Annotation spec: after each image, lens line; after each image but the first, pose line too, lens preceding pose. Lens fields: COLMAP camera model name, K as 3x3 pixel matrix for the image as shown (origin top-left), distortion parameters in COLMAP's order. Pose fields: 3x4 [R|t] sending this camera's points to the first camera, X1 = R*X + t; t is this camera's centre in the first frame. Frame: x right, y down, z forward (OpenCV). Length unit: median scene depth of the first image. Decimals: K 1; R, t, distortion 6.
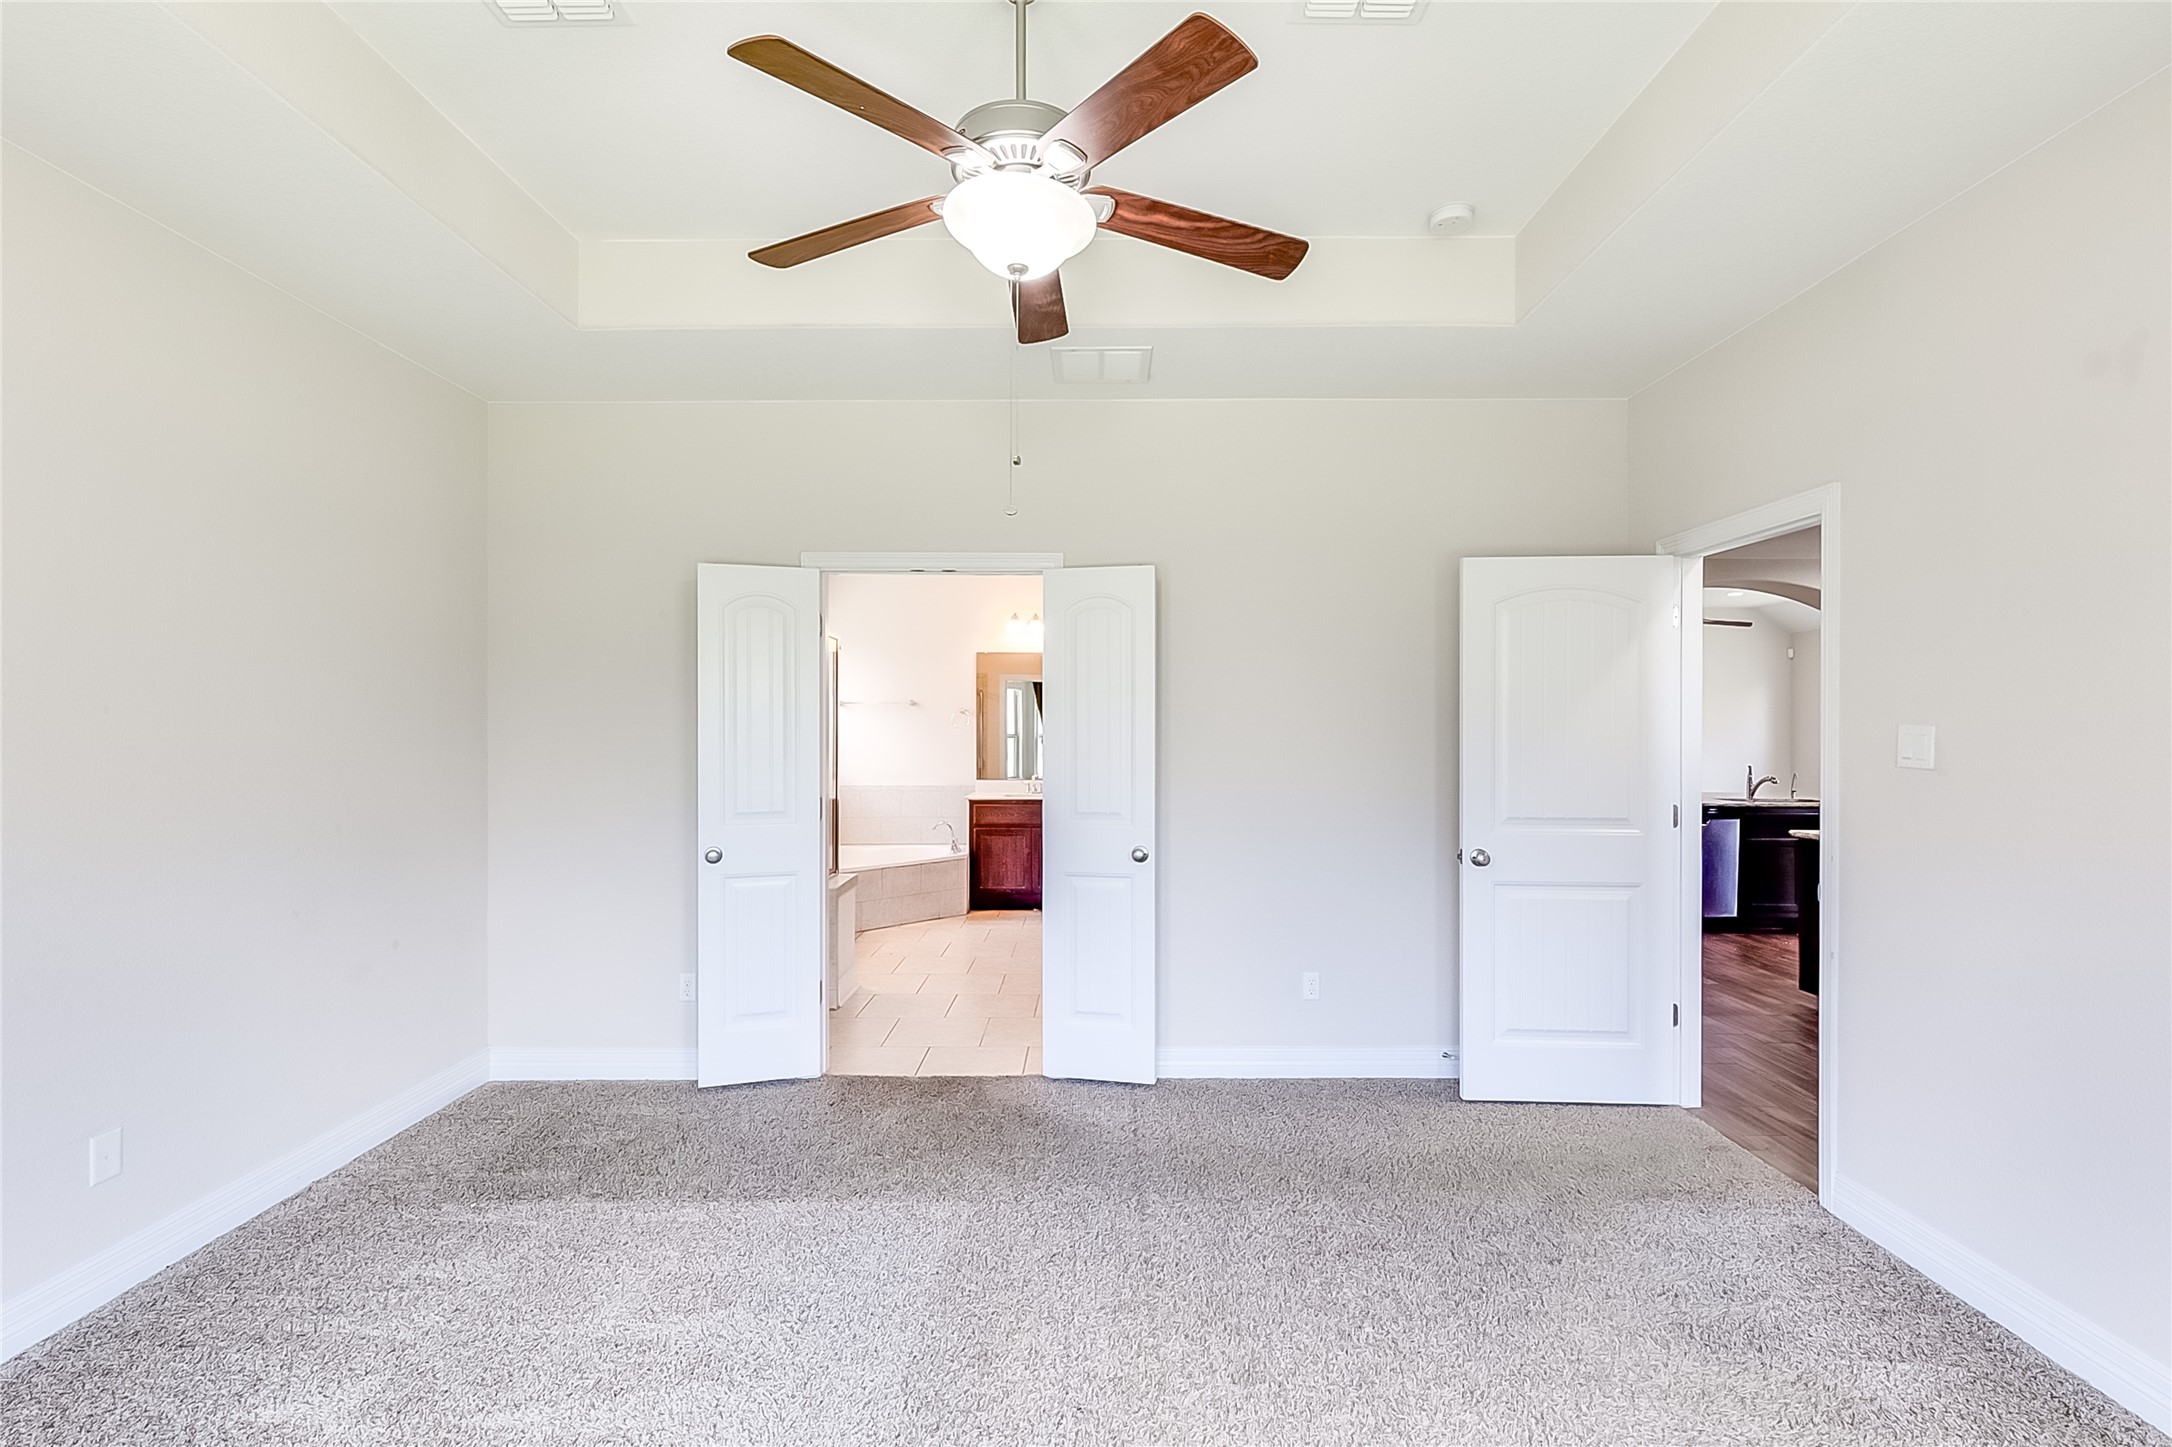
lens RADIAL K [[973.0, 0, 1086.5], [0, 973.0, 726.8], [0, 0, 1]] dist [0.000291, -0.000599]
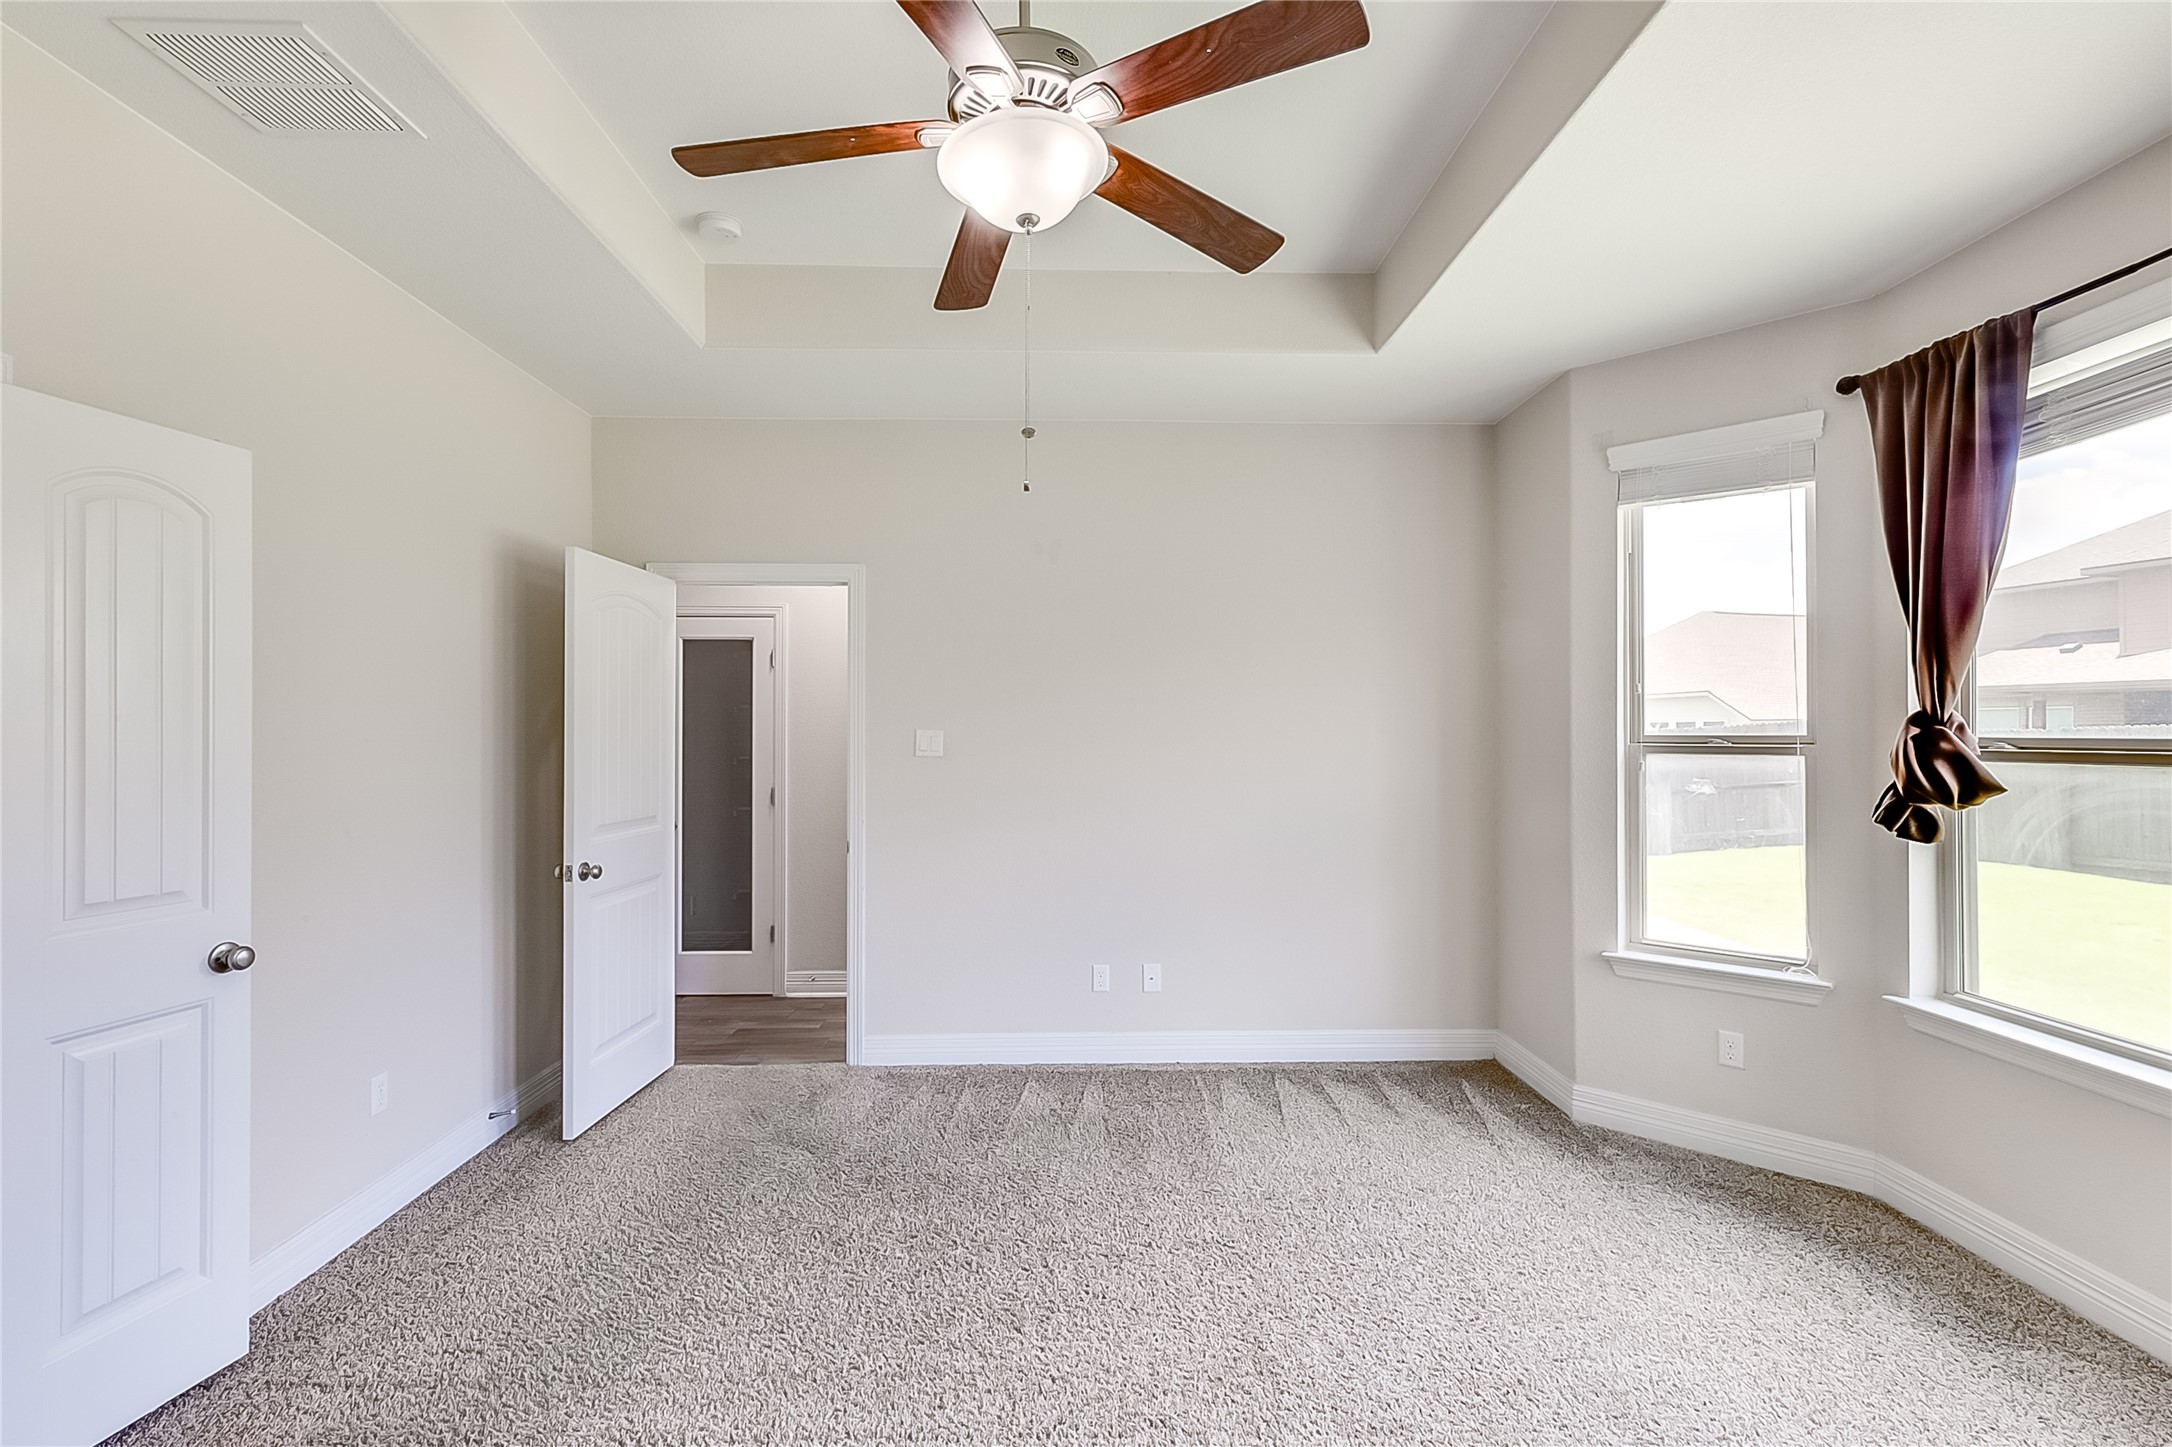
lens RADIAL K [[973.0, 0, 1079.8], [0, 973.0, 718.5], [0, 0, 1]] dist [0.000291, -0.000599]
pose [[-0.022334, 0.015083, 0.999637, -0.536339], [0.005419, 0.999873, -0.014966, 0.004212], [-0.999736, 0.005083, -0.022413, 0.536586]]
